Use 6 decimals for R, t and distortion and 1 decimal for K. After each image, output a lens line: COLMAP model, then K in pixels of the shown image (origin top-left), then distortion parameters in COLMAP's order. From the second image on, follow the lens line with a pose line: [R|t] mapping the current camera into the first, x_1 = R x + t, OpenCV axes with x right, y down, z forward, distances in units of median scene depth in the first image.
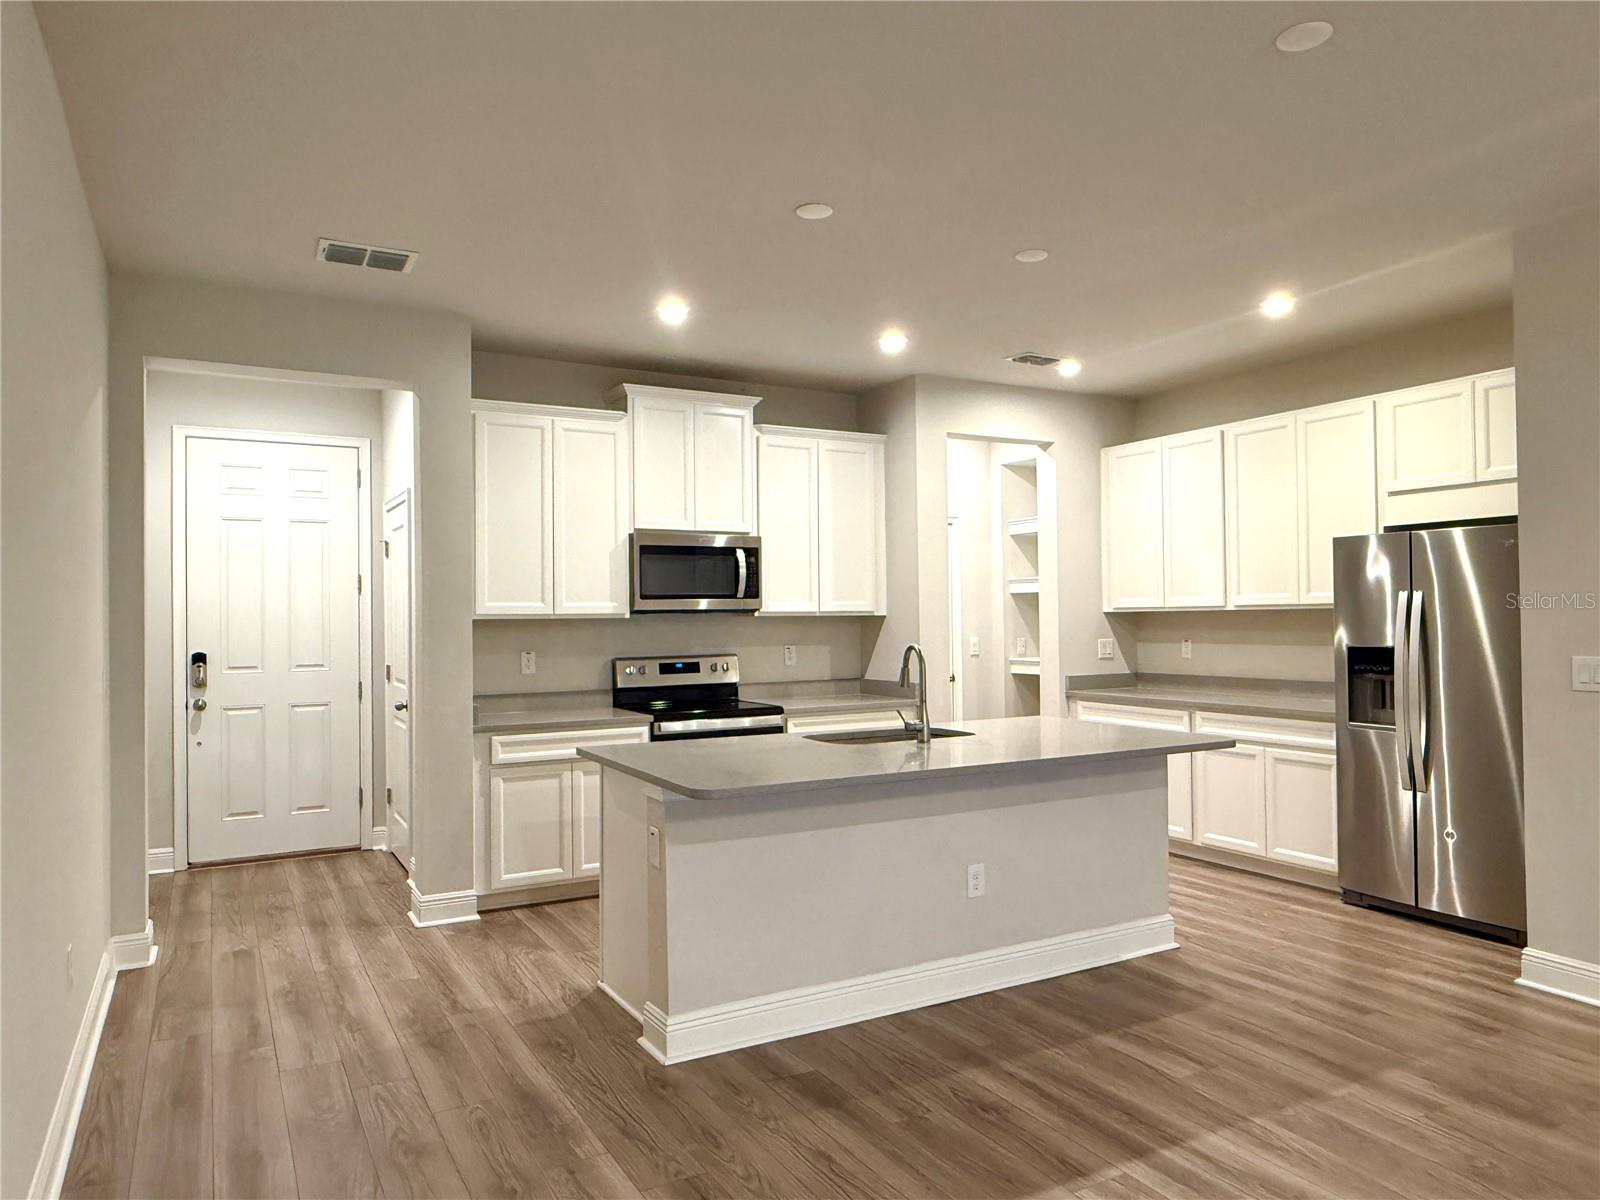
lens RADIAL K [[1059.9, 0, 801.7], [0, 1059.9, 600.4], [0, 0, 1]] dist [0.000351, -0.002902]
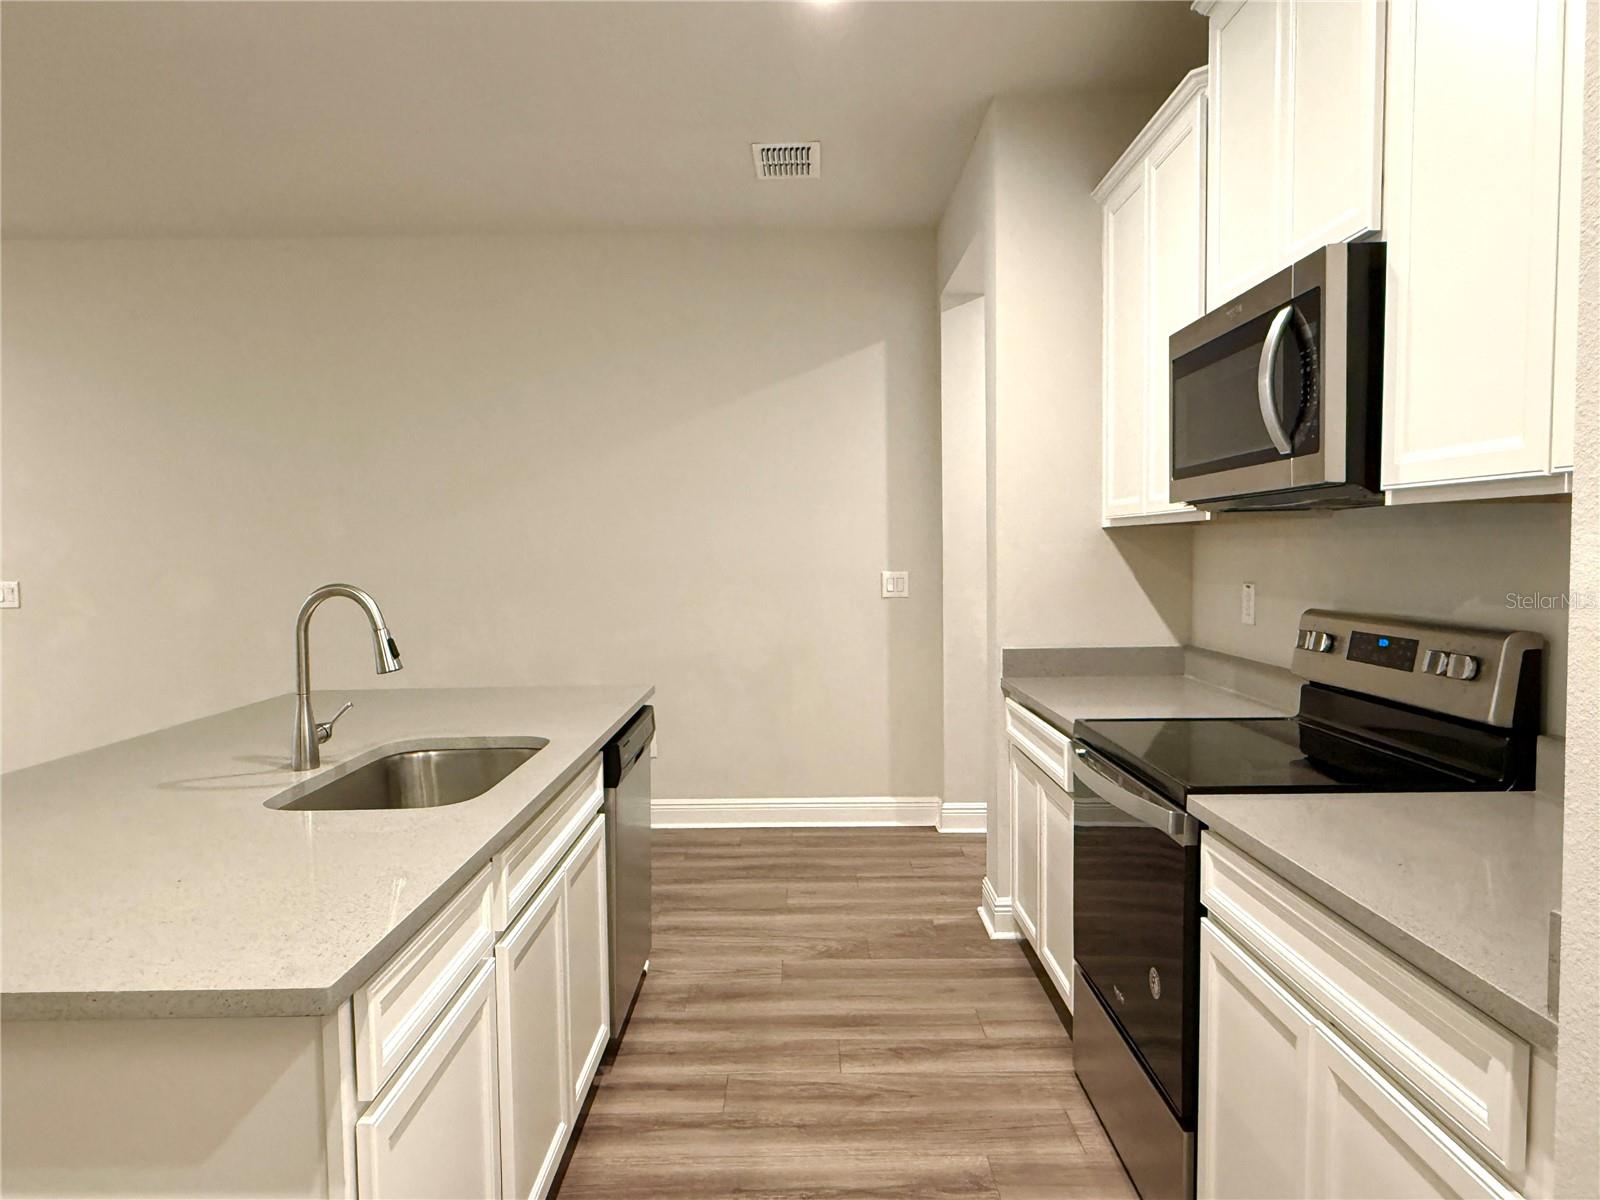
lens RADIAL K [[1030.1, 0, 804.0], [0, 1030.1, 608.5], [0, 0, 1]] dist [0.003689, -0.004537]
pose [[-0.487324, 0.064856, -0.870809, 0.311398], [0.031156, 0.997894, 0.056885, 0.023801], [0.872665, 0.000590, -0.488319, 1.050839]]
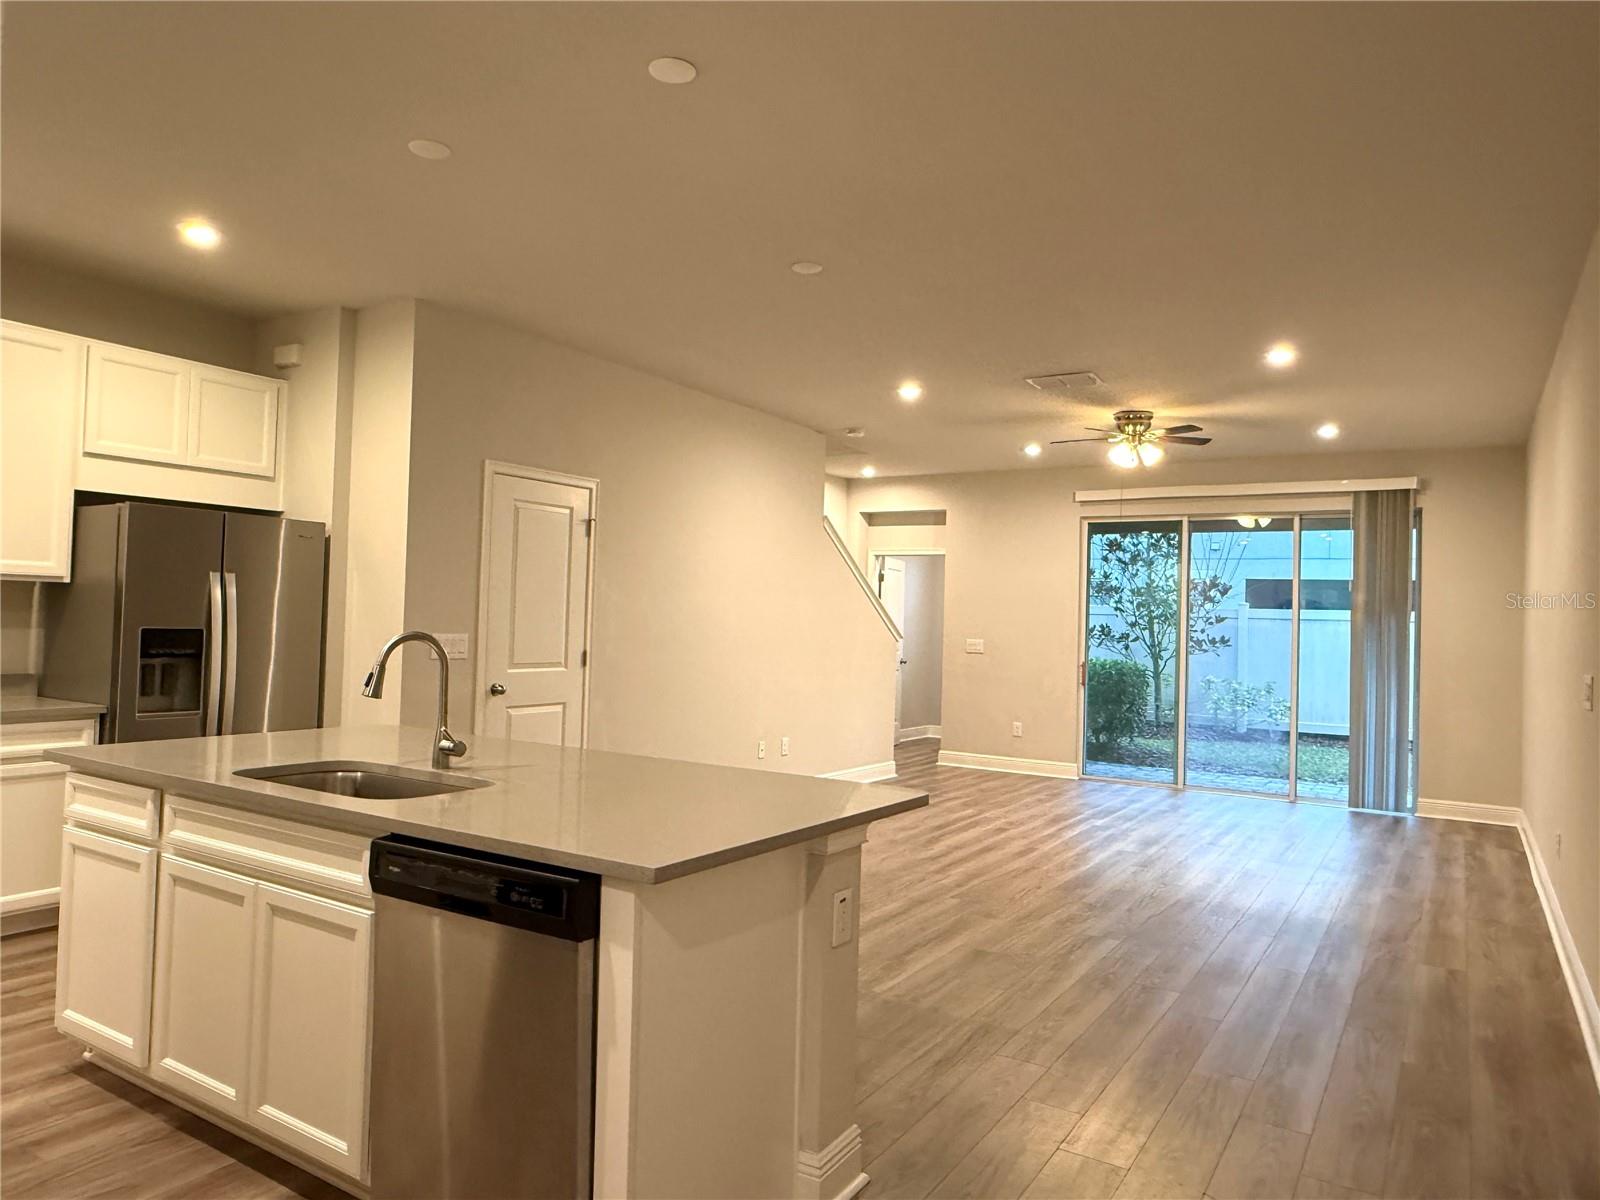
lens RADIAL K [[1059.9, 0, 786.5], [0, 1059.9, 596.3], [0, 0, 1]] dist [0.000351, -0.002902]
pose [[-0.471480, 0.015239, 0.881745, -0.448425], [-0.040634, 0.998413, -0.038983, 0.025085], [-0.880940, -0.054209, -0.470113, 0.815055]]
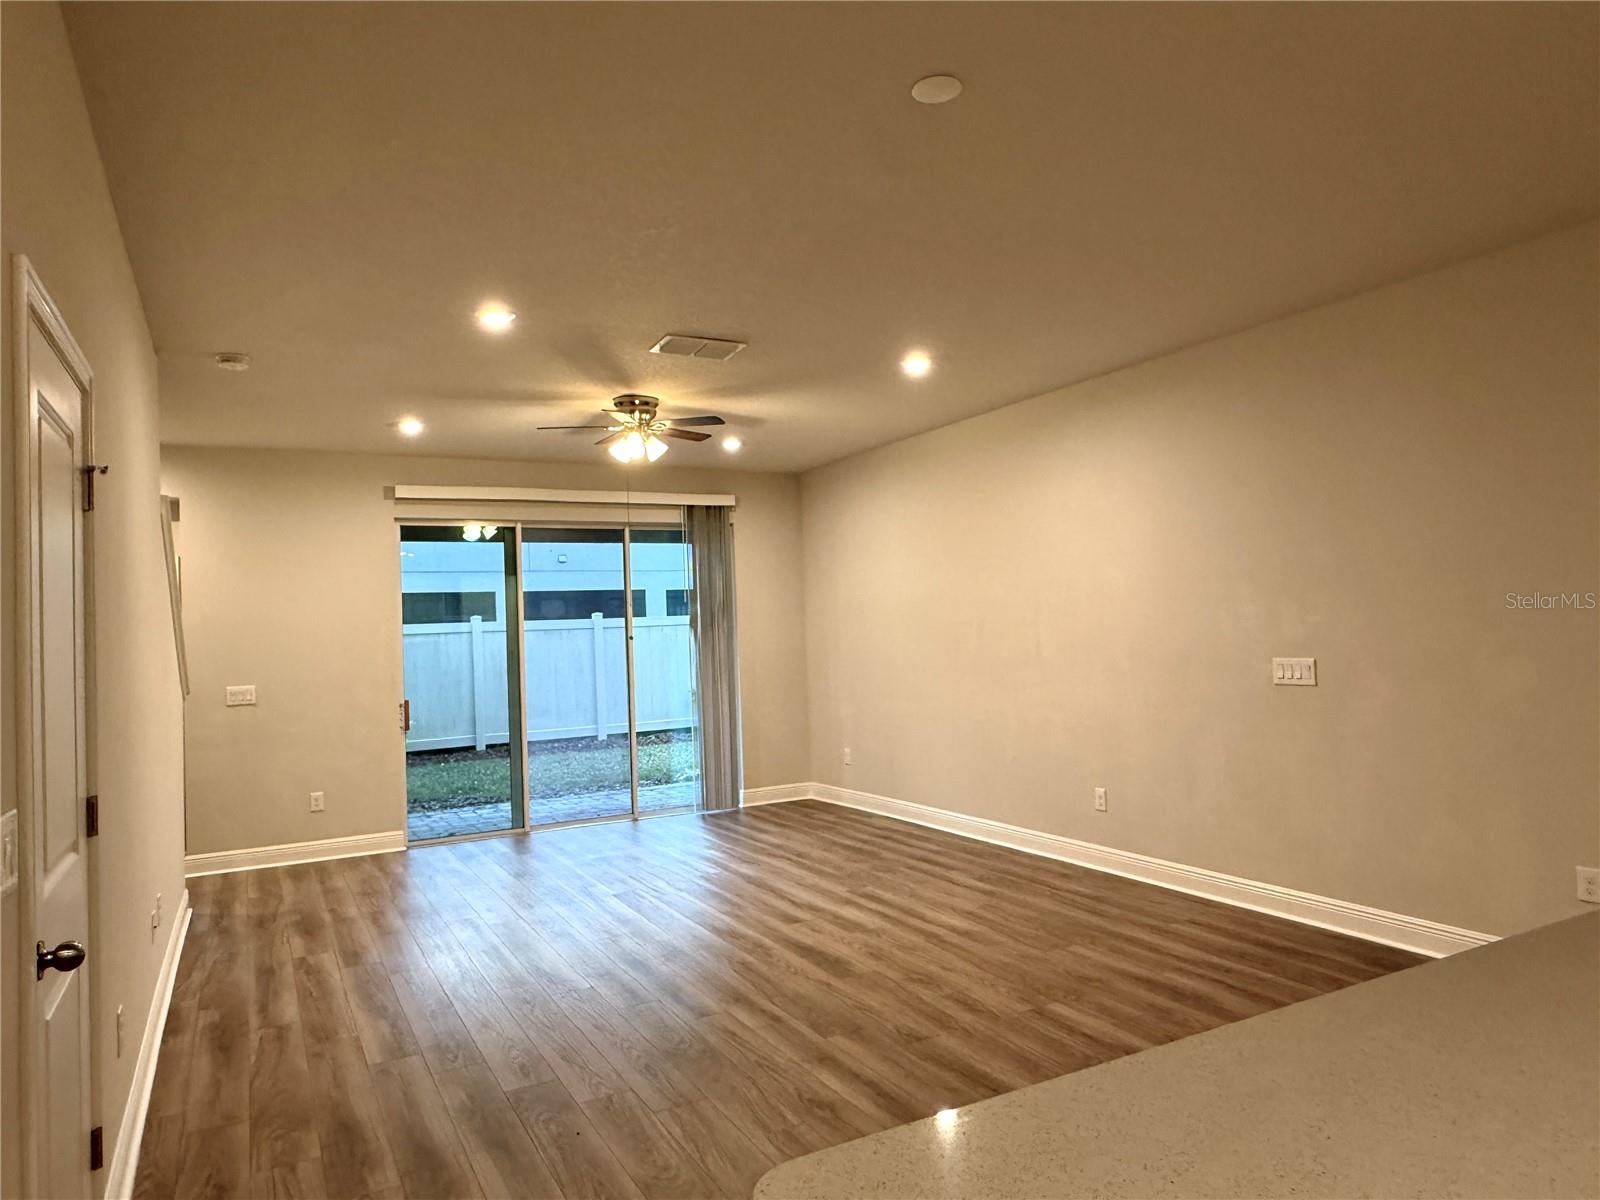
lens RADIAL K [[1030.1, 0, 802.0], [0, 1030.1, 594.7], [0, 0, 1]] dist [0.003689, -0.004537]
pose [[-0.998699, 0.048026, 0.017167, 0.276292], [0.047121, 0.997650, -0.049741, 0.000058], [-0.019515, -0.048867, -0.998615, 0.898362]]
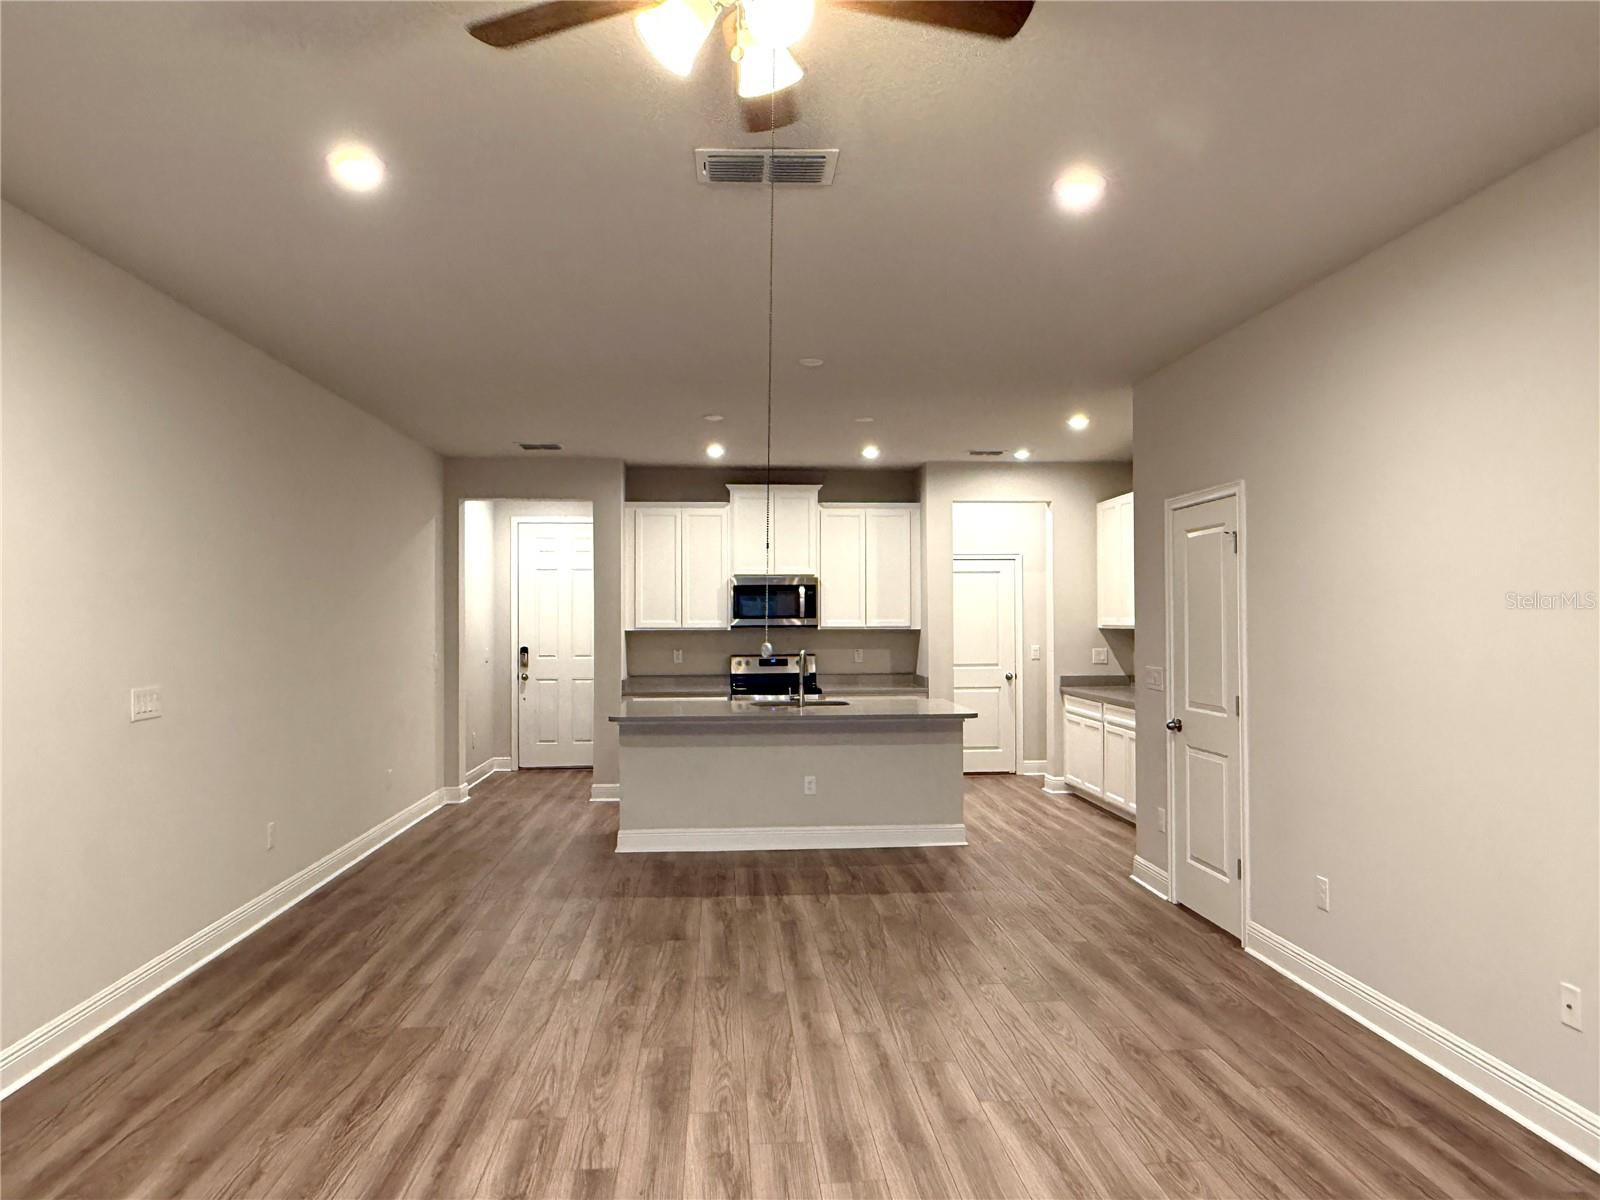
lens RADIAL K [[1059.9, 0, 811.1], [0, 1059.9, 610.3], [0, 0, 1]] dist [0.000351, -0.002902]
pose [[0.909571, 0.003995, -0.415529, 0.605595], [0.000974, 0.999931, 0.011746, -0.031969], [0.415547, -0.011088, 0.909504, -0.402217]]
